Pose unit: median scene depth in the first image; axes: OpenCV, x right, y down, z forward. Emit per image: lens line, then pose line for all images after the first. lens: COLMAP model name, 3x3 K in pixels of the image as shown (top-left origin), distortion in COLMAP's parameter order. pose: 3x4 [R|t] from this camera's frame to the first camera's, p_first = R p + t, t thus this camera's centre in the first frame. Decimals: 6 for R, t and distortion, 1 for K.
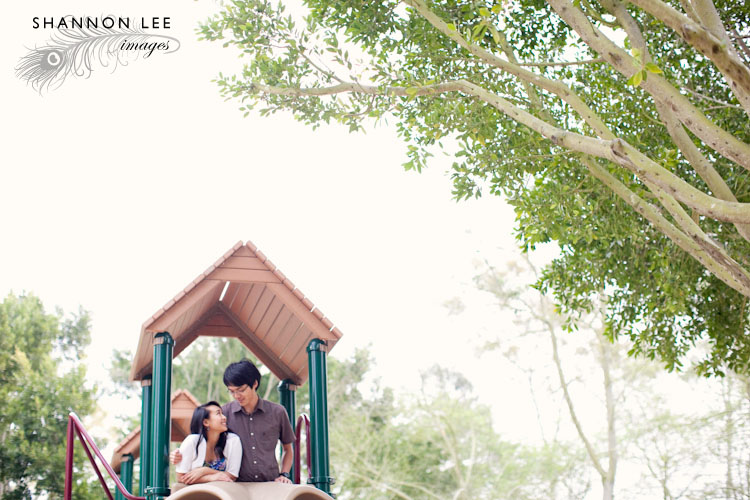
lens RADIAL K [[1118.8, 0, 375.0], [0, 1118.8, 250.0], [0, 0, 1]] dist [-0.015502, -0.021522]
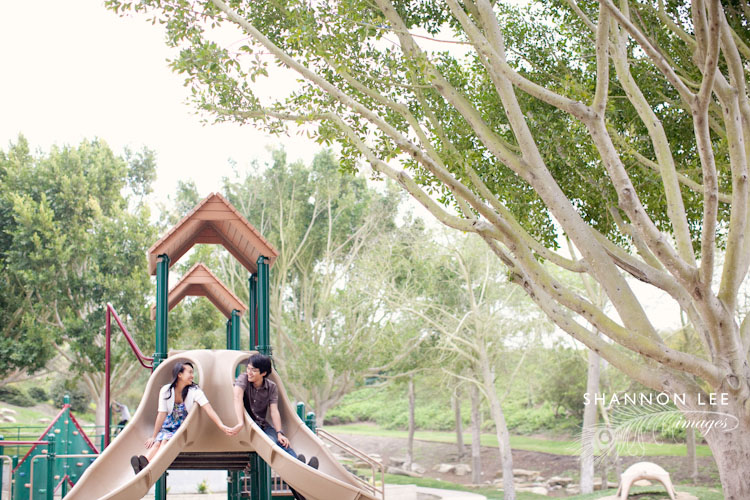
lens RADIAL K [[1079.5, 0, 375.0], [0, 1079.5, 250.0], [0, 0, 1]] dist [-0.143378, -0.041226]
pose [[0.998324, 0.005976, -0.057560, 0.049796], [0.003860, 0.985562, 0.169272, -0.047620], [0.057740, -0.169211, 0.983887, -0.118576]]
